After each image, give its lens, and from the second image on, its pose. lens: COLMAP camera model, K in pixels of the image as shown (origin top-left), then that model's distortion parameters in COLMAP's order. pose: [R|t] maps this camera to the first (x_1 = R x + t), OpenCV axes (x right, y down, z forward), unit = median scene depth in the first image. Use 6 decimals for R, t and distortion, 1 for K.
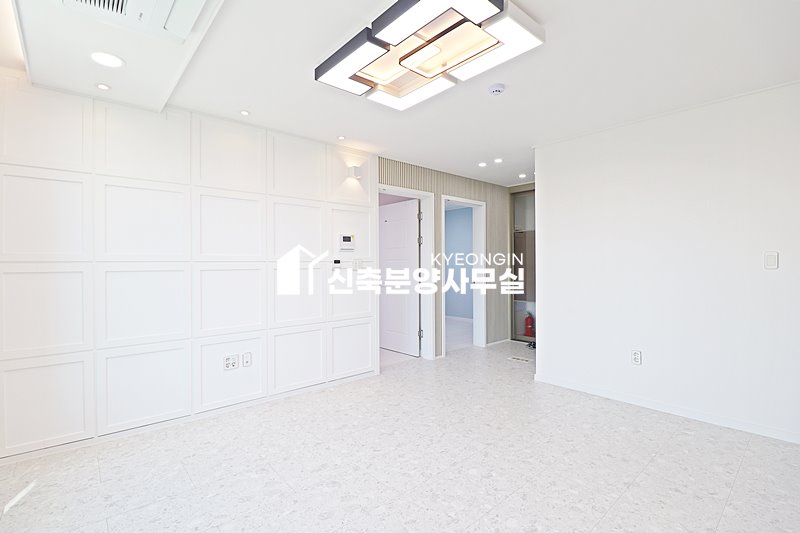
lens RADIAL K [[370.0, 0, 400.4], [0, 370.0, 265.6], [0, 0, 1]] dist [-0.007395, -0.008825]
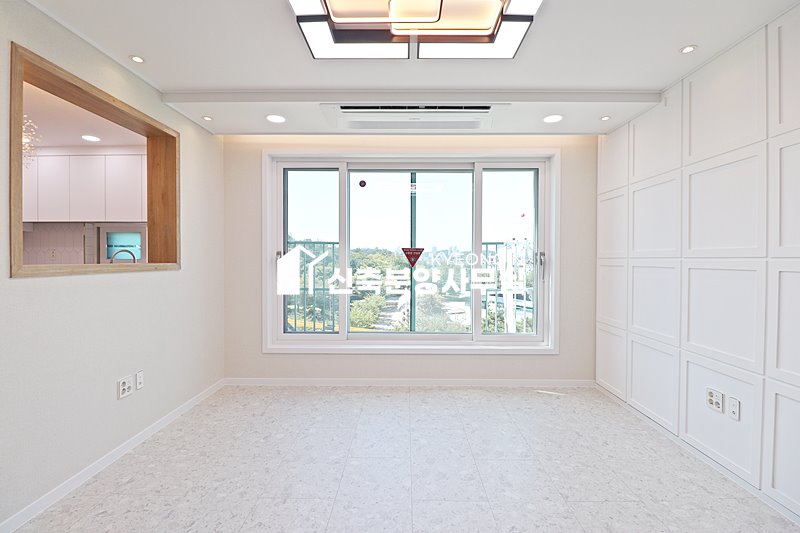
lens RADIAL K [[370.0, 0, 401.7], [0, 370.0, 264.4], [0, 0, 1]] dist [-0.007395, -0.008825]
pose [[-0.672184, 0.014107, -0.740250, 0.461702], [-0.001846, 0.999783, 0.020729, -0.010846], [0.740382, 0.015300, -0.672012, 1.032042]]
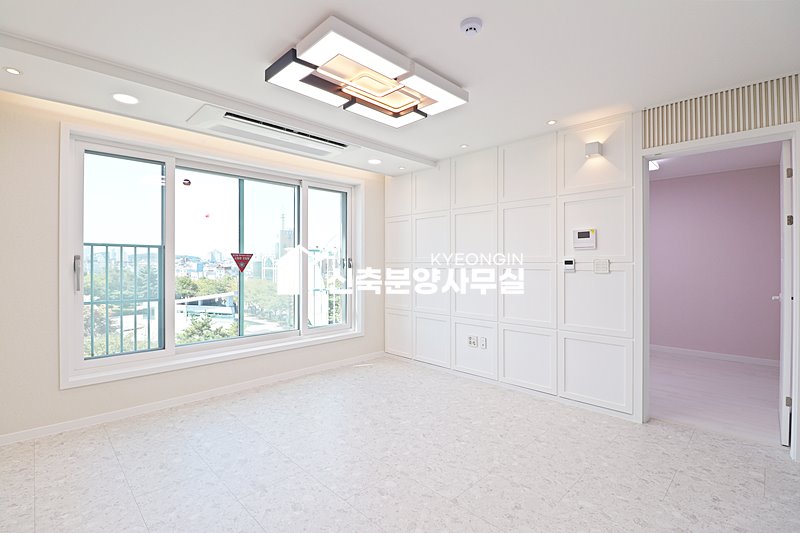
lens RADIAL K [[370.0, 0, 402.6], [0, 370.0, 263.3], [0, 0, 1]] dist [-0.007395, -0.008825]
pose [[0.060125, 0.005760, -0.998174, 0.814580], [-0.002609, 0.999981, 0.005613, -0.014773], [0.998187, 0.002267, 0.060139, 0.686872]]
